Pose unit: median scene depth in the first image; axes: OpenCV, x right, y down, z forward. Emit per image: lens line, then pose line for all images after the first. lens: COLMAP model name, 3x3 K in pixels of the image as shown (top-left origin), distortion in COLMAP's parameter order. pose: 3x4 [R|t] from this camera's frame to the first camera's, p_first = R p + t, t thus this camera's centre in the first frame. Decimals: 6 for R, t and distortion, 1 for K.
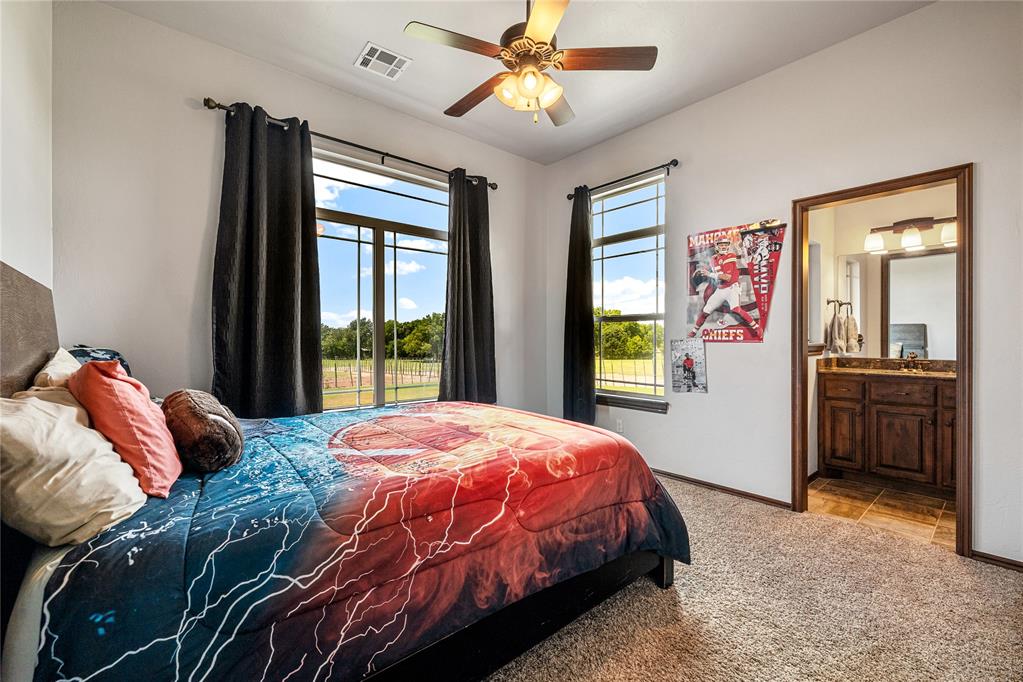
lens RADIAL K [[446.2, 0, 505.2], [0, 446.2, 342.0], [0, 0, 1]] dist [0.001115, 0.000250]
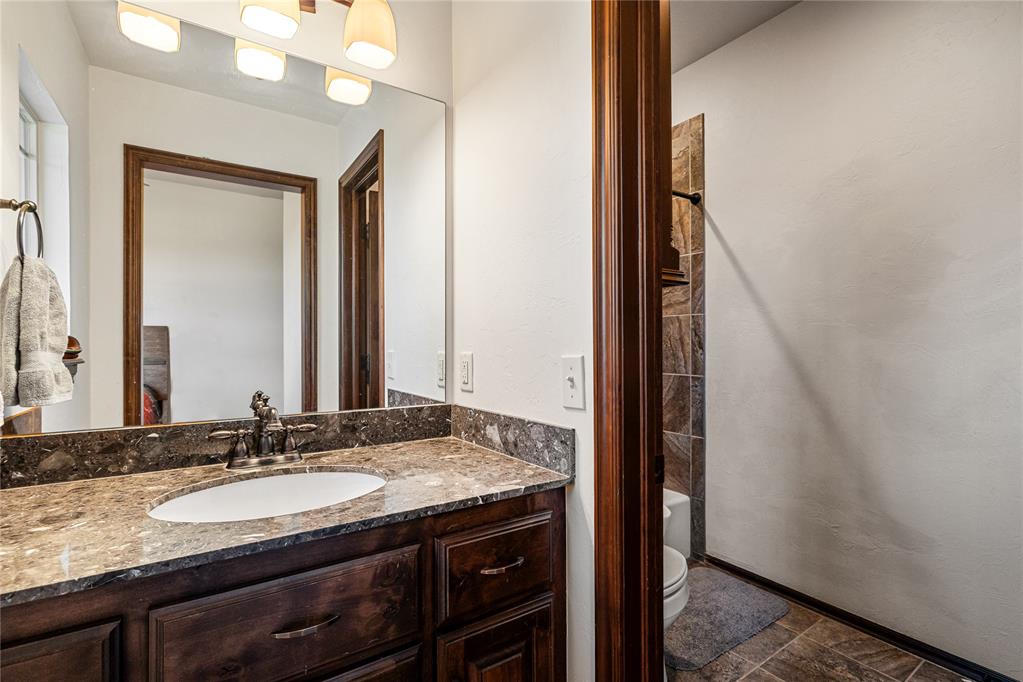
lens RADIAL K [[454.4, 0, 509.8], [0, 454.4, 340.7], [0, 0, 1]] dist [-0.004373, -0.000021]
pose [[0.112817, 0.009661, 0.993569, 0.553380], [0.008100, 0.999911, -0.010643, -0.008478], [-0.993583, 0.009249, 0.112729, 0.709268]]
